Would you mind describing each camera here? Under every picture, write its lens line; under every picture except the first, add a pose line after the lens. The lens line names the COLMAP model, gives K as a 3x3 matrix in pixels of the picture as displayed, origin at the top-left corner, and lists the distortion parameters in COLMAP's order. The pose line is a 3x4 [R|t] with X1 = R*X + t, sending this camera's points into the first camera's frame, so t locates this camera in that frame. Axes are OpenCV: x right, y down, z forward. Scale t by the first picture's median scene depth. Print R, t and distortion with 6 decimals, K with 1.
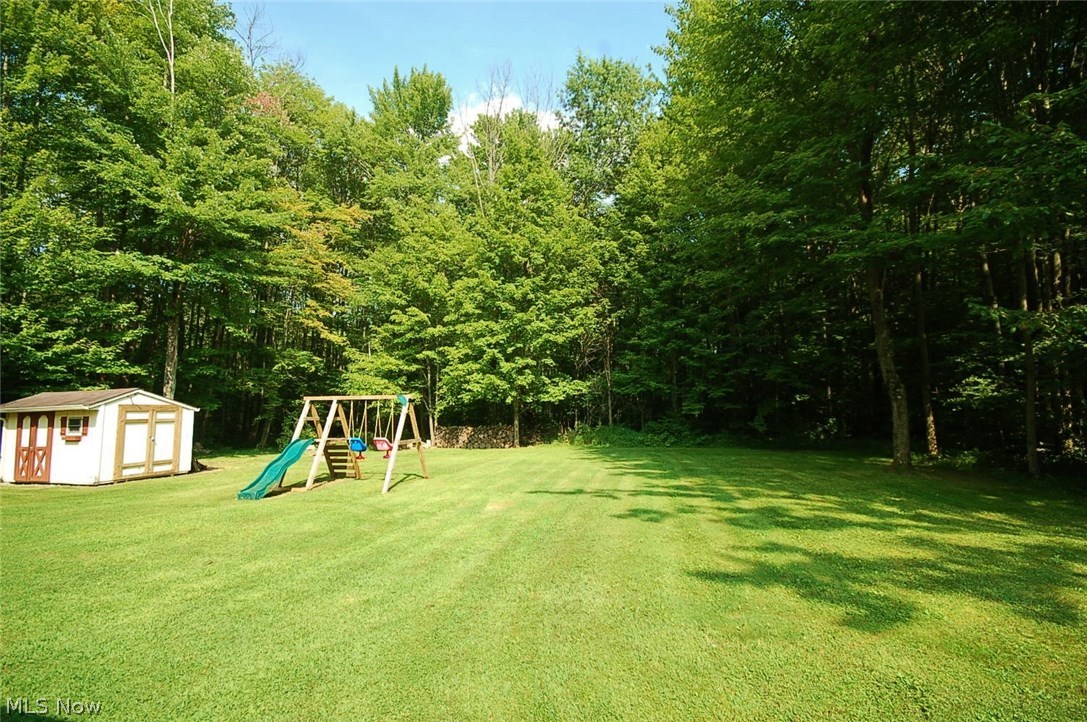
lens RADIAL K [[480.3, 0, 539.1], [0, 480.3, 361.0], [0, 0, 1]] dist [0.003724, -0.007489]
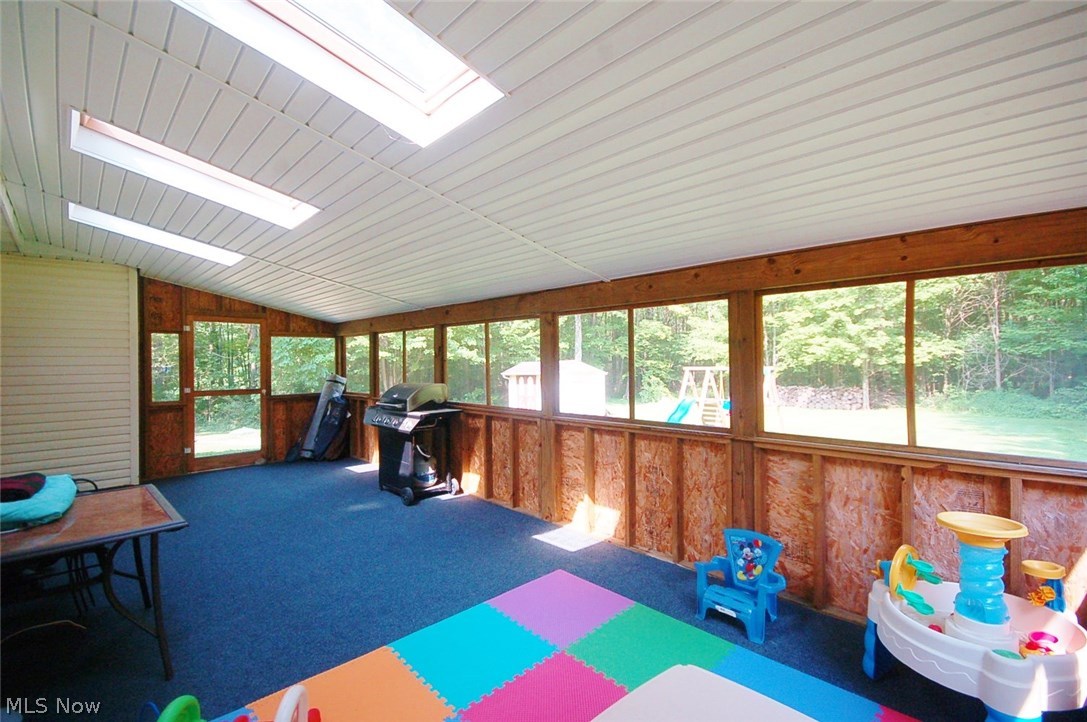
lens RADIAL K [[480.3, 0, 540.4], [0, 480.3, 359.1], [0, 0, 1]] dist [0.003724, -0.007489]
pose [[0.811125, -0.000914, -0.584872, -0.013583], [0.058037, 0.995189, 0.078934, -0.040480], [0.581986, -0.097970, 0.807276, -0.168891]]
